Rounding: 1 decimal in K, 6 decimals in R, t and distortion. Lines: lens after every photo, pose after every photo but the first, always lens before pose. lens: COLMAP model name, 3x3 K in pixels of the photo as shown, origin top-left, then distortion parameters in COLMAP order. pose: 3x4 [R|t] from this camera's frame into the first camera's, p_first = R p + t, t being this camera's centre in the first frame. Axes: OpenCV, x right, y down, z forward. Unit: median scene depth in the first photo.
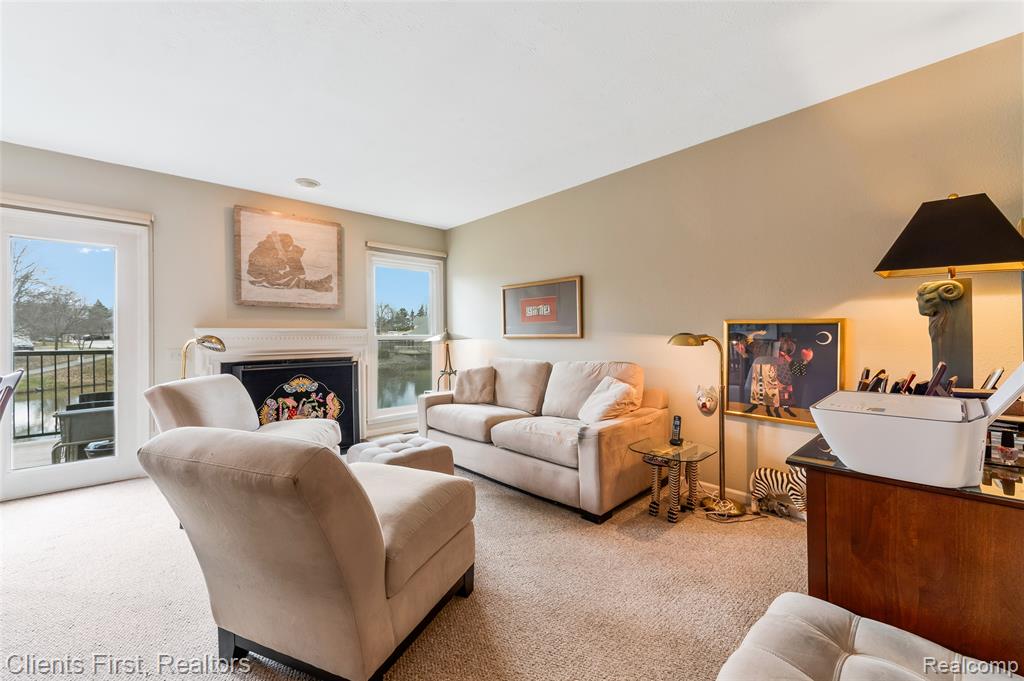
lens RADIAL K [[413.3, 0, 512.1], [0, 413.3, 333.3], [0, 0, 1]] dist [0.000990, 0.000355]
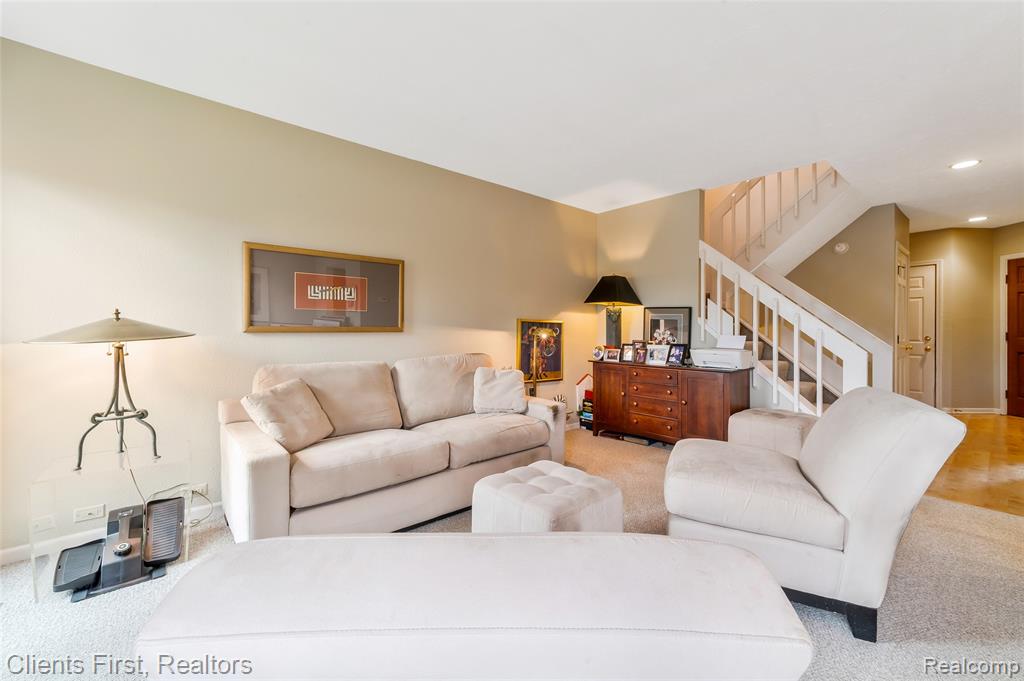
lens RADIAL K [[413.3, 0, 512.1], [0, 413.3, 333.3], [0, 0, 1]] dist [0.000990, 0.000355]
pose [[0.021517, 0.001501, 0.999767, -0.802777], [-0.001053, 0.999998, -0.001478, 0.017425], [-0.999768, -0.001021, 0.021519, 0.853882]]
